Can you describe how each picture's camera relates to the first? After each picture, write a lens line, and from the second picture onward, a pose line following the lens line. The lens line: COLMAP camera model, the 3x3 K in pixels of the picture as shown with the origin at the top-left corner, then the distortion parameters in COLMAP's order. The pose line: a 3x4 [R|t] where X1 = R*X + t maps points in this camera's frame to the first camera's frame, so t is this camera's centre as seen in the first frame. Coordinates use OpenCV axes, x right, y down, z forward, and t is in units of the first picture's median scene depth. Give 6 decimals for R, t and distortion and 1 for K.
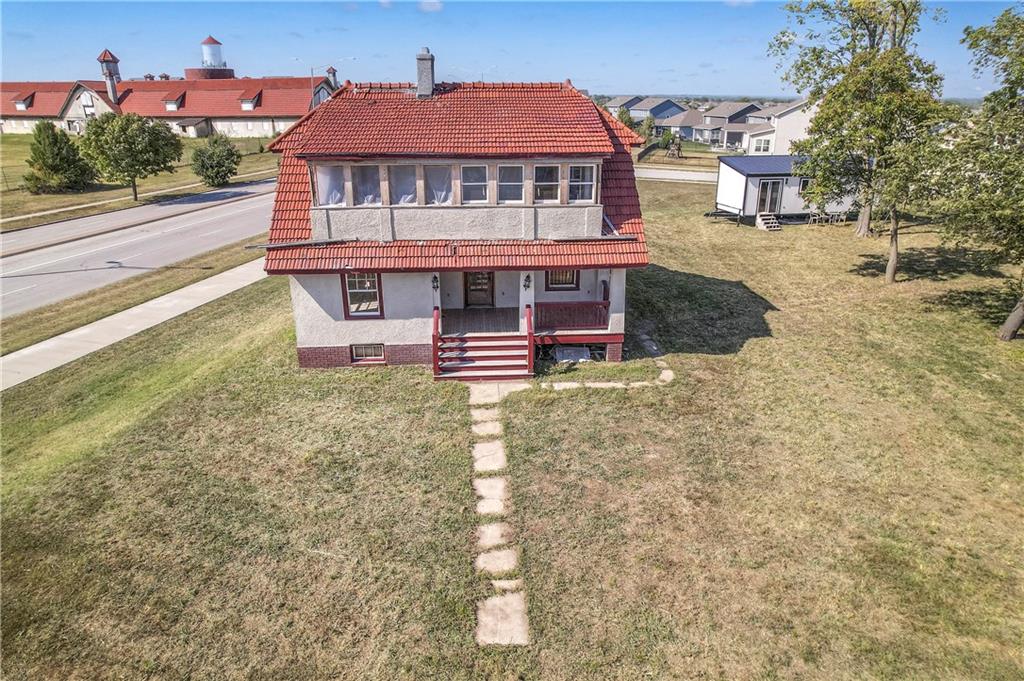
lens RADIAL K [[655.0, 0, 508.1], [0, 655.0, 343.4], [0, 0, 1]] dist [-0.079728, 0.073524]
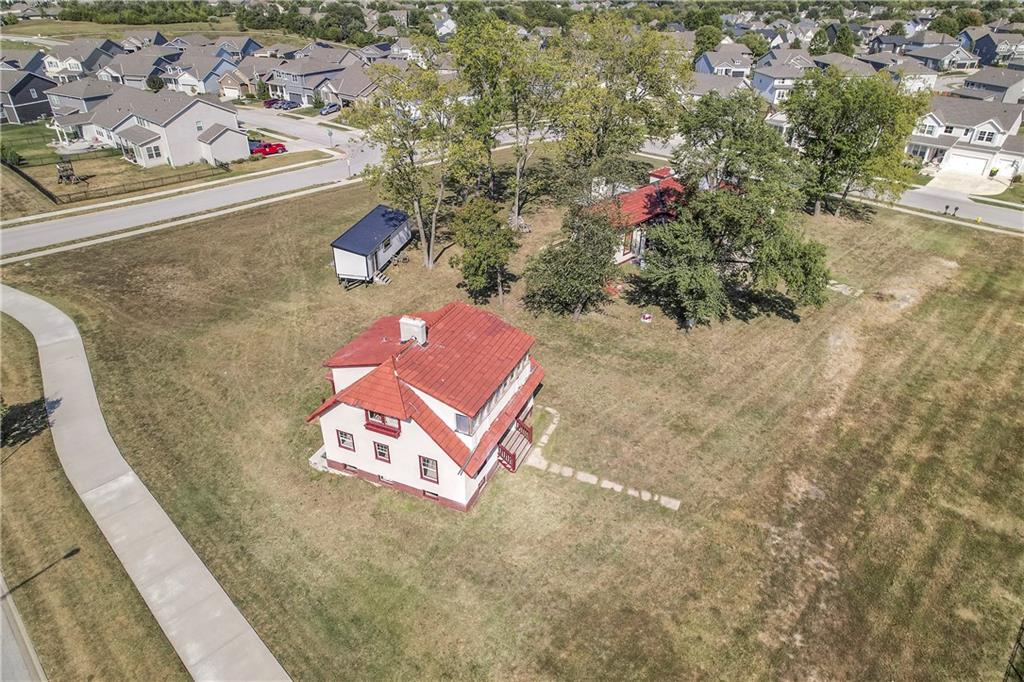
lens RADIAL K [[655.0, 0, 508.1], [0, 655.0, 343.9], [0, 0, 1]] dist [-0.079728, 0.073524]
pose [[0.445028, -0.449877, 0.774313, -1.485004], [0.311592, 0.888416, 0.337086, -0.973615], [-0.839560, 0.091257, 0.535548, -0.115407]]
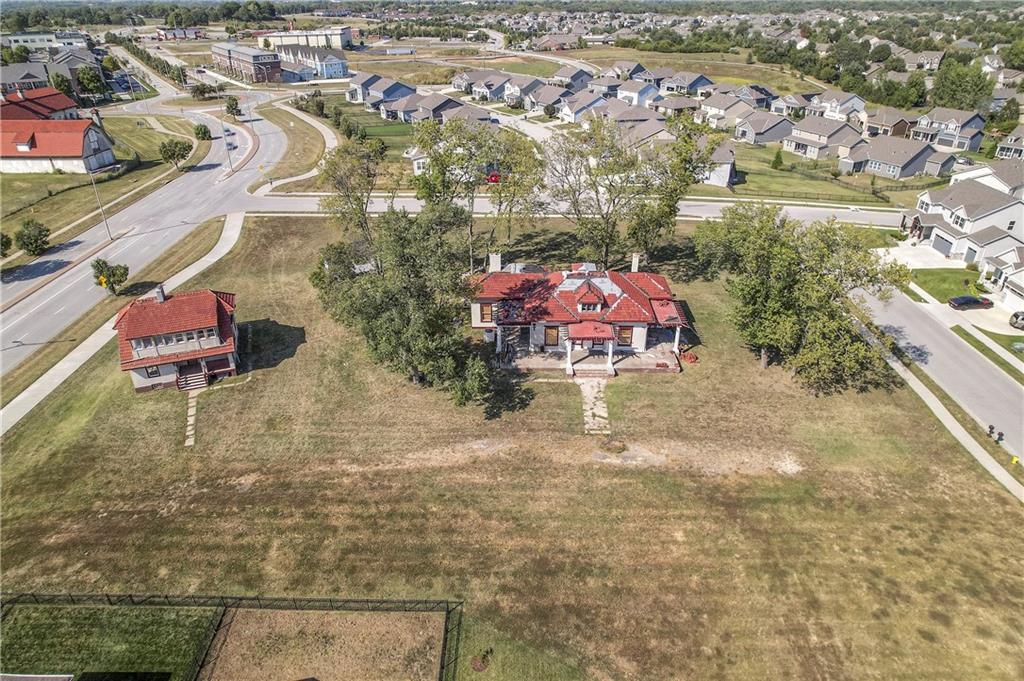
lens RADIAL K [[655.0, 0, 508.1], [0, 655.0, 343.4], [0, 0, 1]] dist [-0.079728, 0.073524]
pose [[0.959057, -0.146596, 0.242322, 0.768053], [0.111929, 0.982150, 0.151173, -0.513230], [-0.260158, -0.117860, 0.958346, -2.704626]]
